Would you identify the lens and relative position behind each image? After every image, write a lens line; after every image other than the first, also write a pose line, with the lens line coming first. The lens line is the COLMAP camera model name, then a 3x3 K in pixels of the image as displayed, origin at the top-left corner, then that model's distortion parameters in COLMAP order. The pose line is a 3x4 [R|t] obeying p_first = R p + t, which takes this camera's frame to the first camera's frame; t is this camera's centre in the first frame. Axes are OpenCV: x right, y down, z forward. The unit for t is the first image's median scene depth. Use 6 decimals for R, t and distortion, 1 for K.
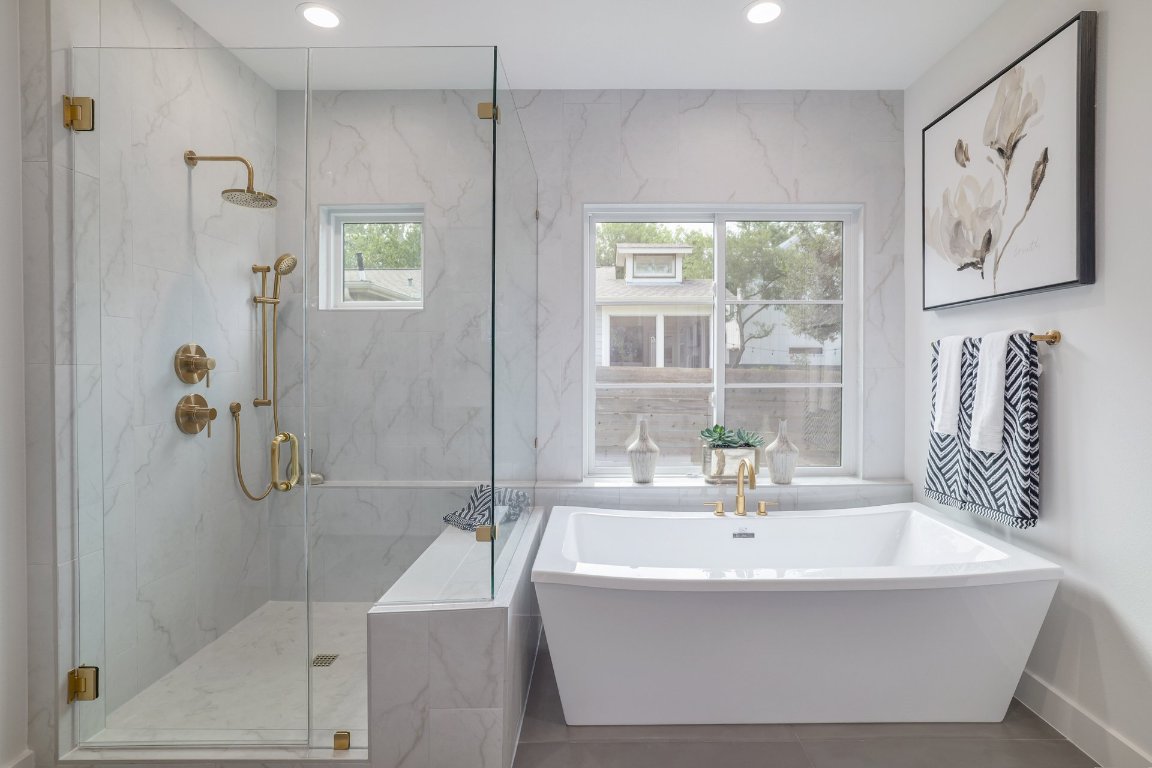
lens RADIAL K [[555.7, 0, 580.3], [0, 555.7, 363.4], [0, 0, 1]] dist [-0.013959, 0.000341]
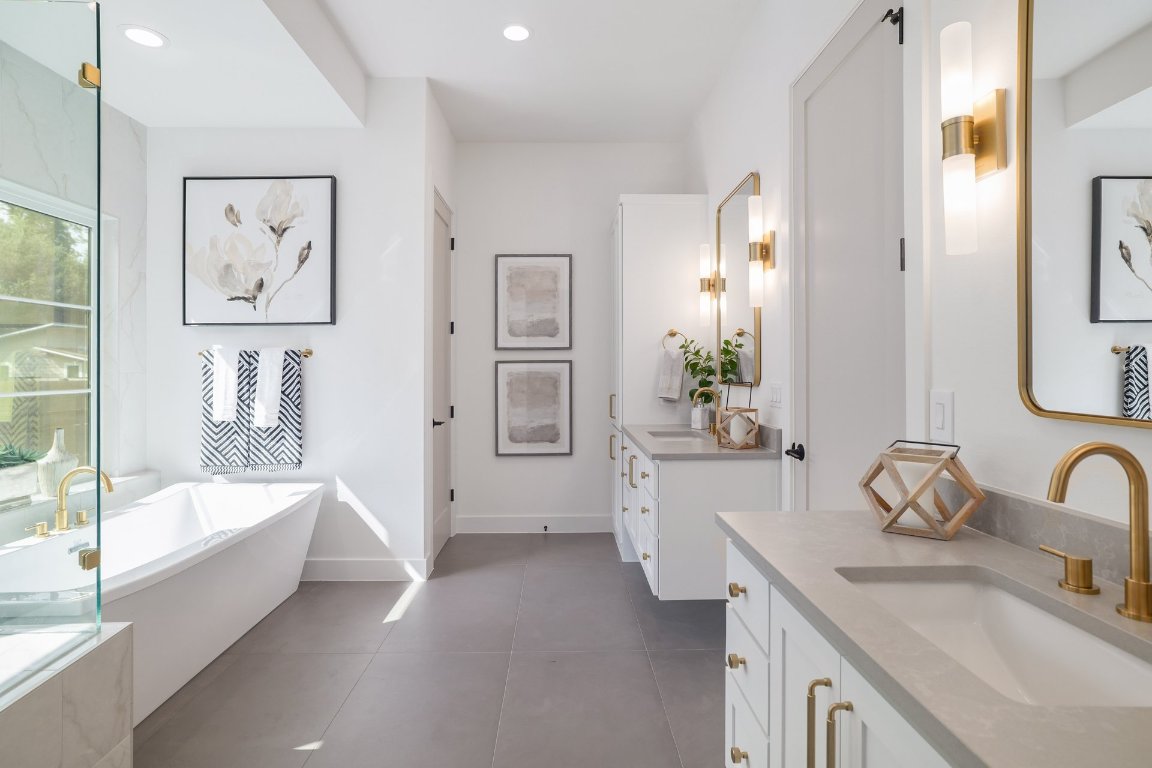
lens RADIAL K [[578.2, 0, 576.0], [0, 578.2, 384.0], [0, 0, 1]] dist [0.015840, 0.001066]
pose [[-0.029389, -0.023373, 0.999295, -0.844248], [0.000378, 0.999726, 0.023394, 0.005383], [-0.999568, 0.001065, -0.029372, 0.202015]]
